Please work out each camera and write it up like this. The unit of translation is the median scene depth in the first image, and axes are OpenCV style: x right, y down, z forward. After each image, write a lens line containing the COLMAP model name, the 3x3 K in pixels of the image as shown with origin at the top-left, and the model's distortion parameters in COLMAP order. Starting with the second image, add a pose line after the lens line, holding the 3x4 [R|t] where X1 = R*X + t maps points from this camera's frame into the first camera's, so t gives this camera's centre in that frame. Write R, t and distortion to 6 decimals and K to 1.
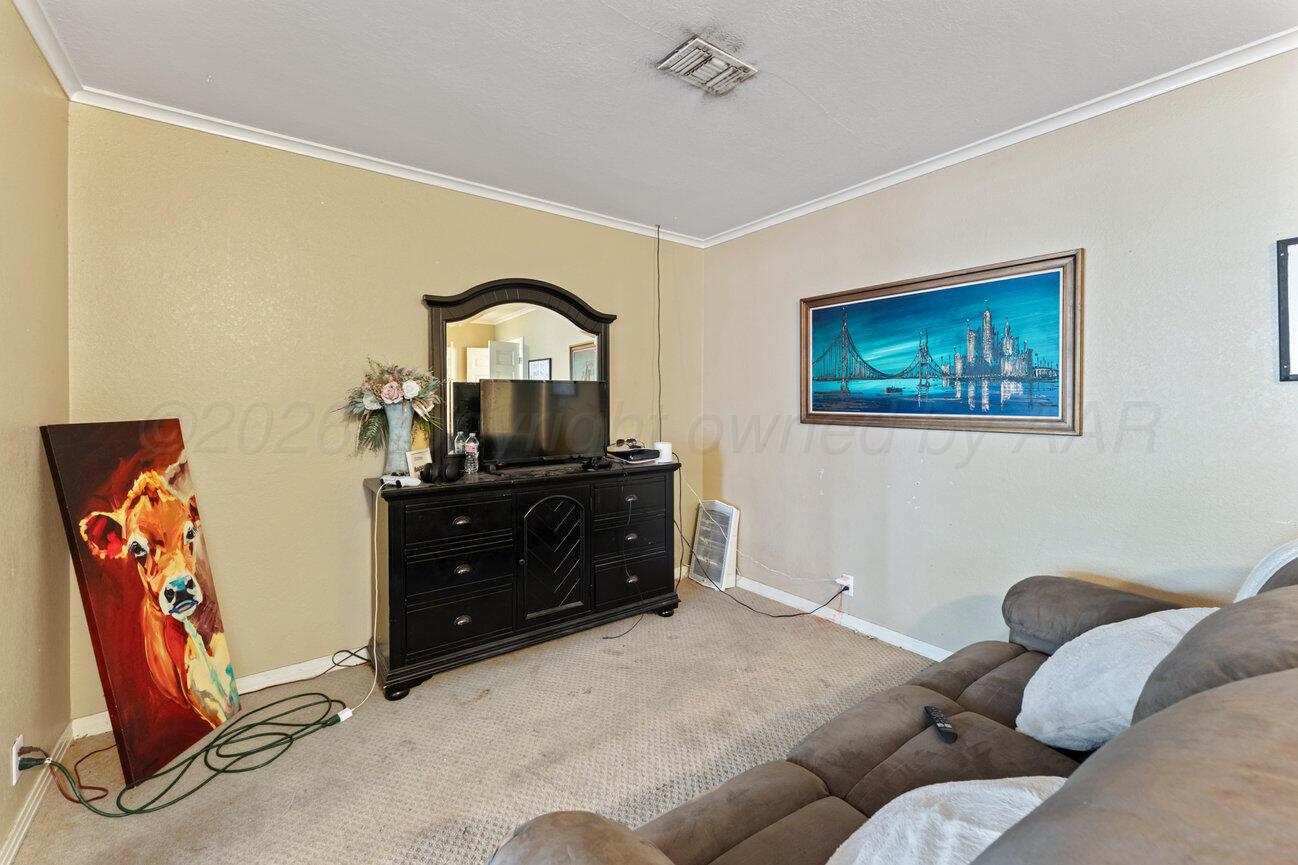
lens RADIAL K [[533.0, 0, 655.3], [0, 533.0, 405.9], [0, 0, 1]] dist [-0.000012, -0.000741]
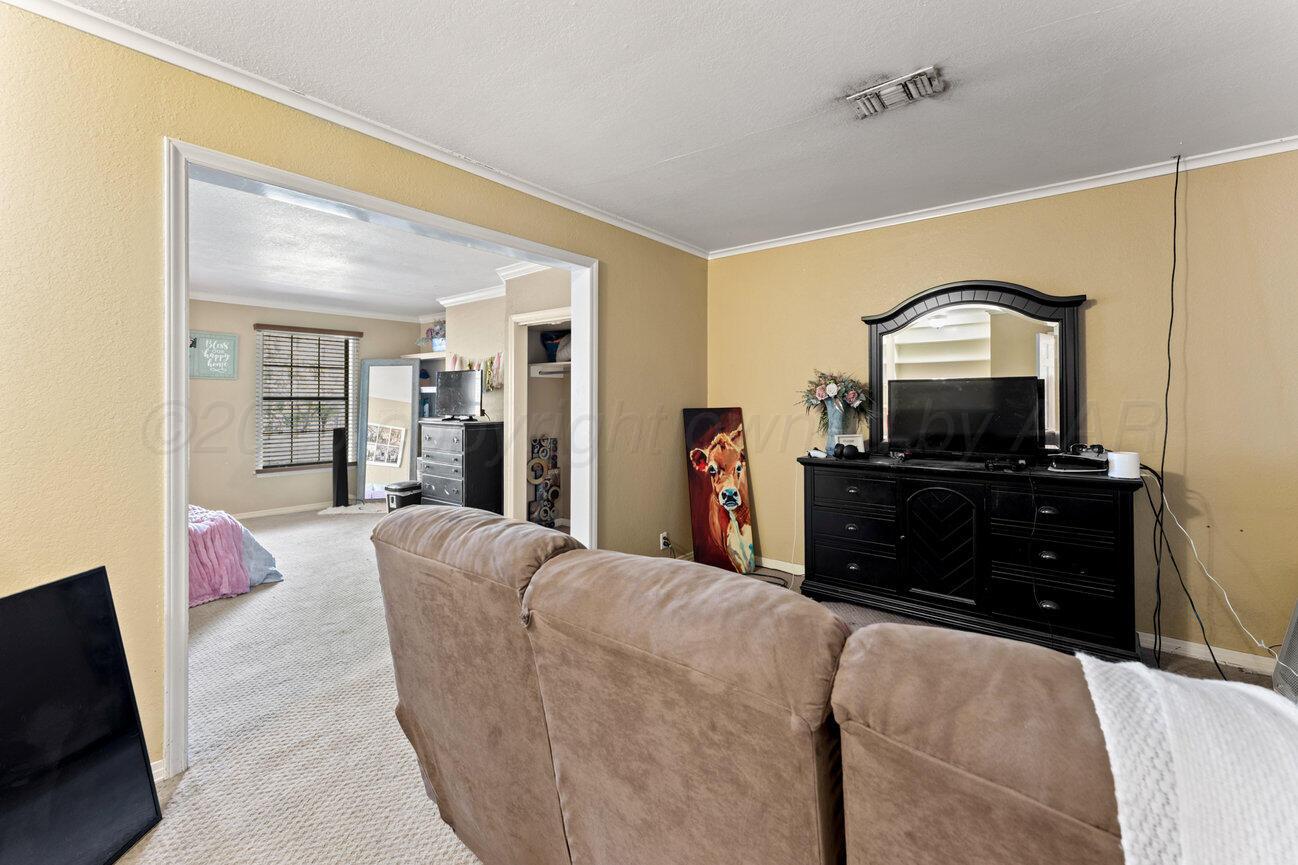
lens RADIAL K [[533.0, 0, 643.5], [0, 533.0, 388.8], [0, 0, 1]] dist [-0.000012, -0.000741]
pose [[0.238744, -0.012554, -0.971001, 0.878859], [-0.003548, 0.999898, -0.013800, -0.014515], [0.971076, 0.006740, 0.238676, 0.212648]]
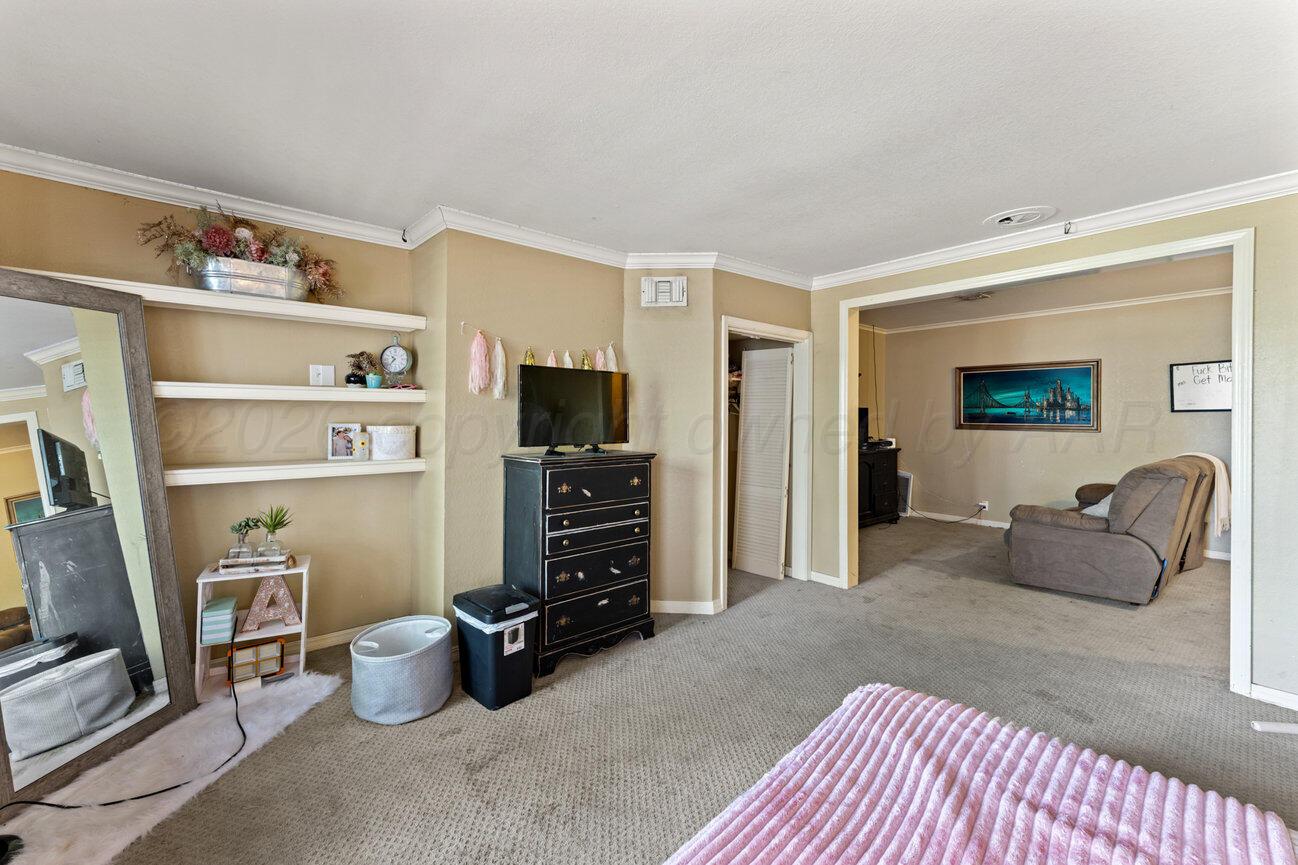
lens RADIAL K [[533.0, 0, 650.1], [0, 533.0, 414.2], [0, 0, 1]] dist [-0.000012, -0.000741]
pose [[0.997930, 0.002536, 0.064263, -1.492787], [-0.001877, 0.999945, -0.010309, -0.000068], [-0.064285, 0.010167, 0.997880, -1.385705]]
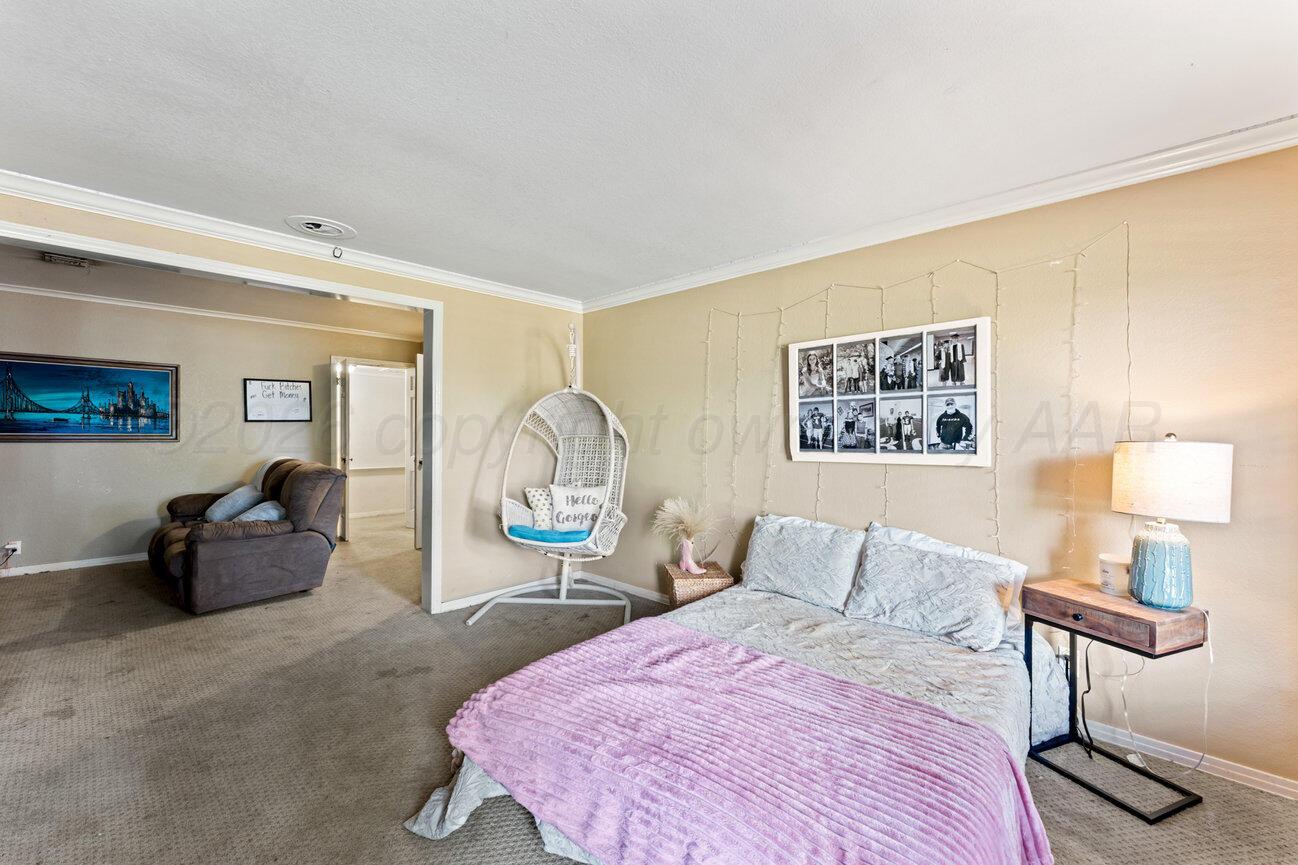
lens RADIAL K [[533.0, 0, 650.7], [0, 533.0, 436.6], [0, 0, 1]] dist [-0.000012, -0.000741]
pose [[-0.164890, -0.014071, 0.986212, -1.941697], [-0.002184, 0.999901, 0.013901, -0.005119], [-0.986310, 0.000139, -0.164904, -0.720449]]
